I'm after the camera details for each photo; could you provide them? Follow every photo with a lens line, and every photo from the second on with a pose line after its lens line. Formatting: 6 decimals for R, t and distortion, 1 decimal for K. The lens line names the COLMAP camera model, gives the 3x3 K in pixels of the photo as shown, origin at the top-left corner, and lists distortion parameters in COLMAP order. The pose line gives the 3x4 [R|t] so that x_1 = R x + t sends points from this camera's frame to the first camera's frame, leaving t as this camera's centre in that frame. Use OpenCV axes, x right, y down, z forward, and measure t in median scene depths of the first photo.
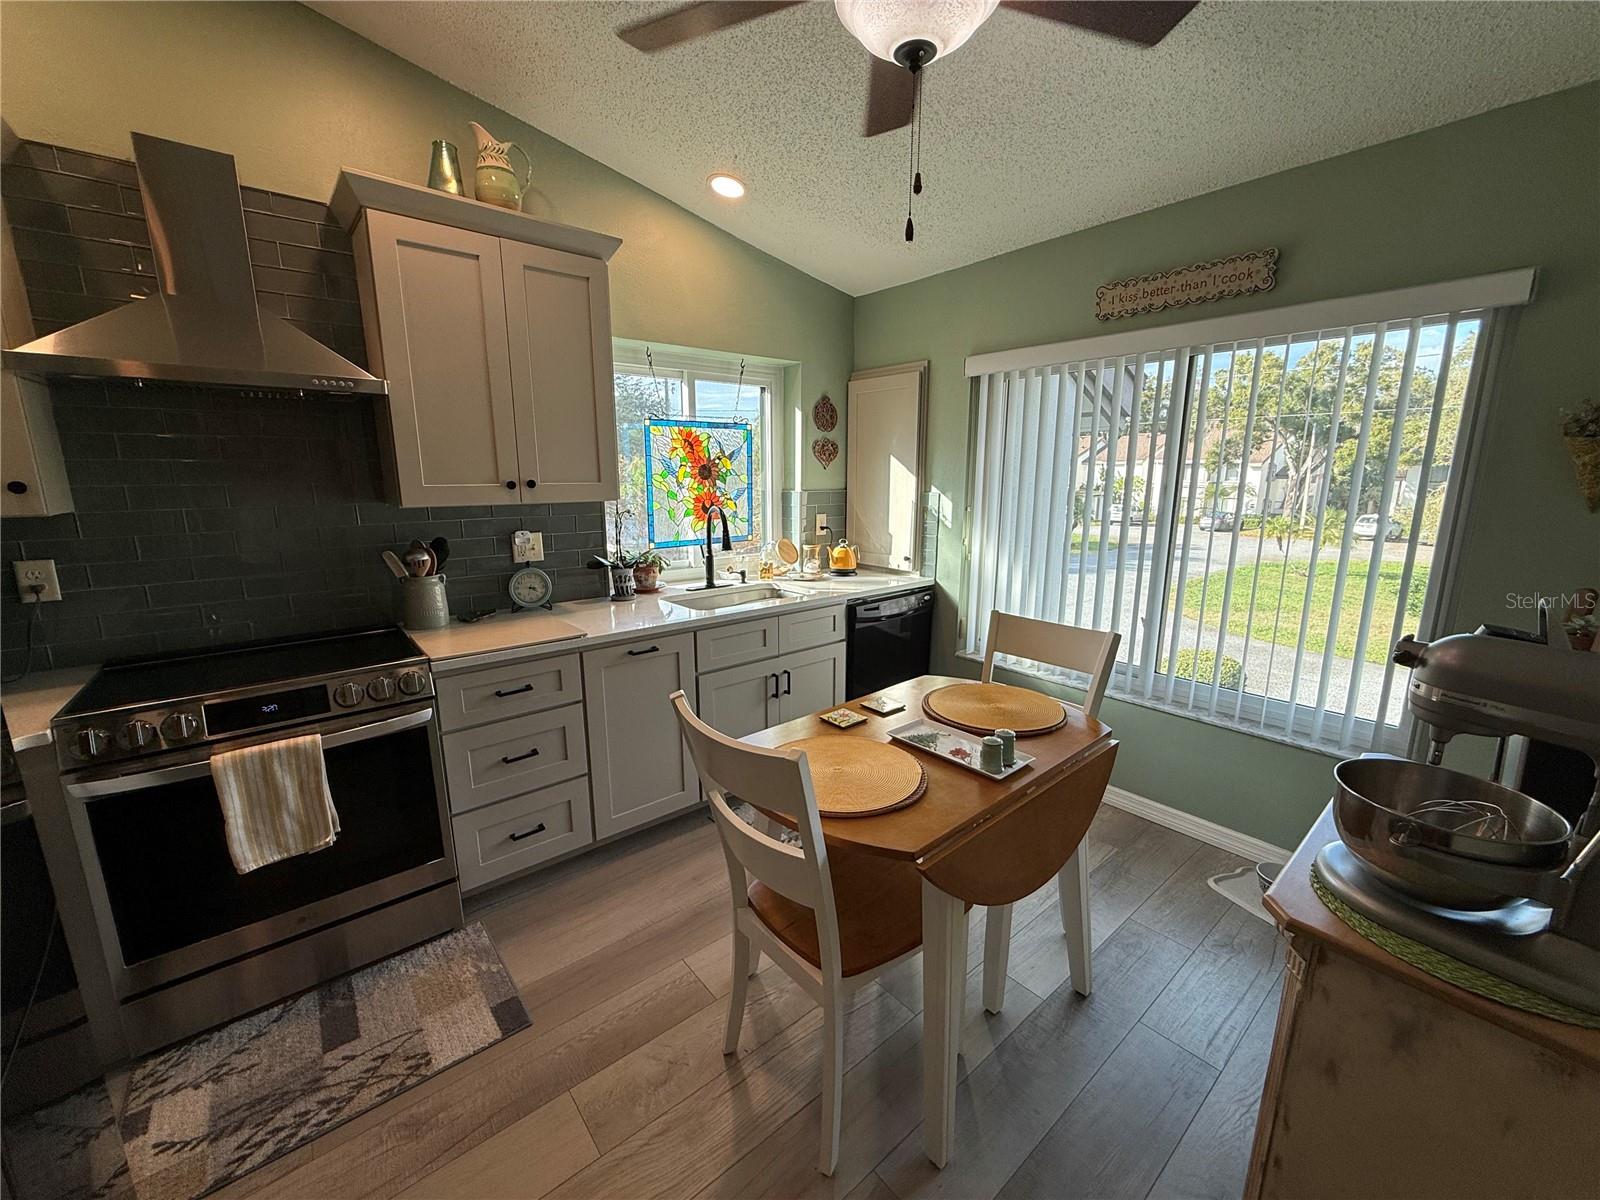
lens RADIAL K [[637.2, 0, 801.1], [0, 637.2, 598.2], [0, 0, 1]] dist [-0.000446, 0.000020]
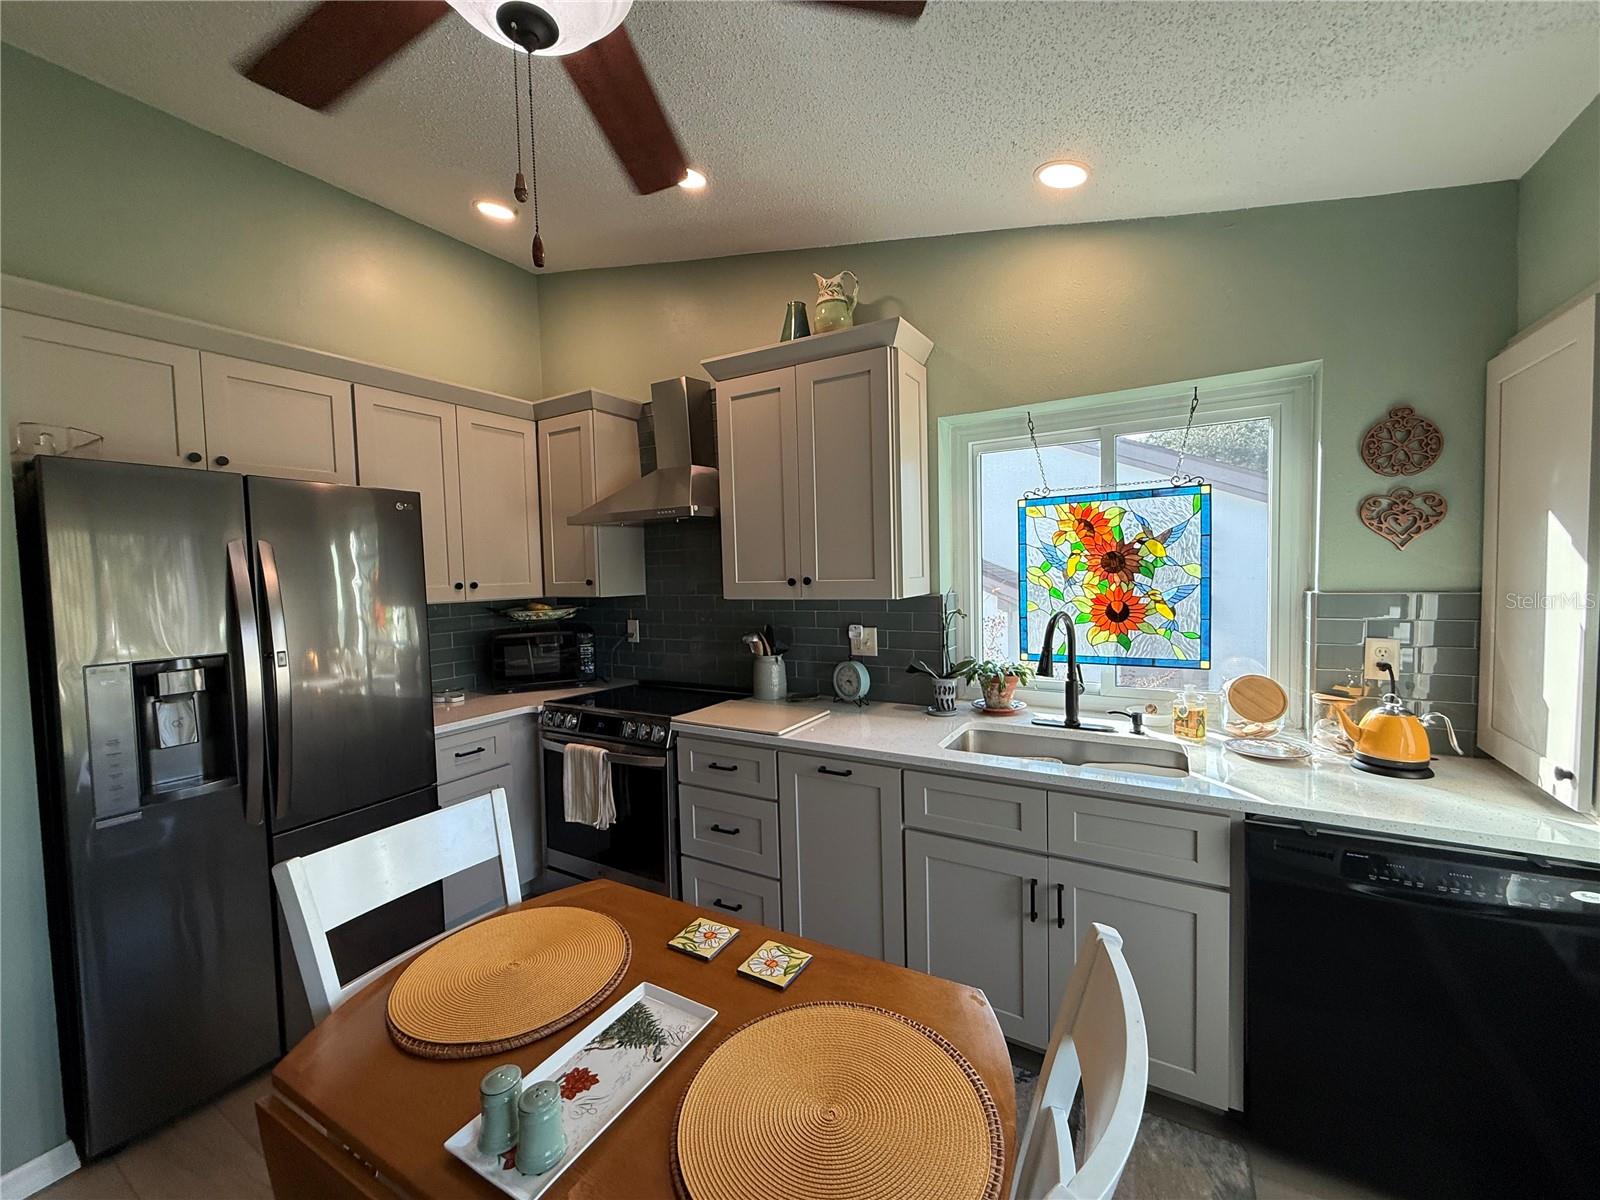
lens RADIAL K [[637.2, 0, 801.1], [0, 637.2, 598.2], [0, 0, 1]] dist [-0.000446, 0.000020]
pose [[0.327106, 0.035872, -0.944307, 0.412801], [-0.158676, 0.987176, -0.017464, -0.095919], [0.931571, 0.155551, 0.328603, 0.475209]]
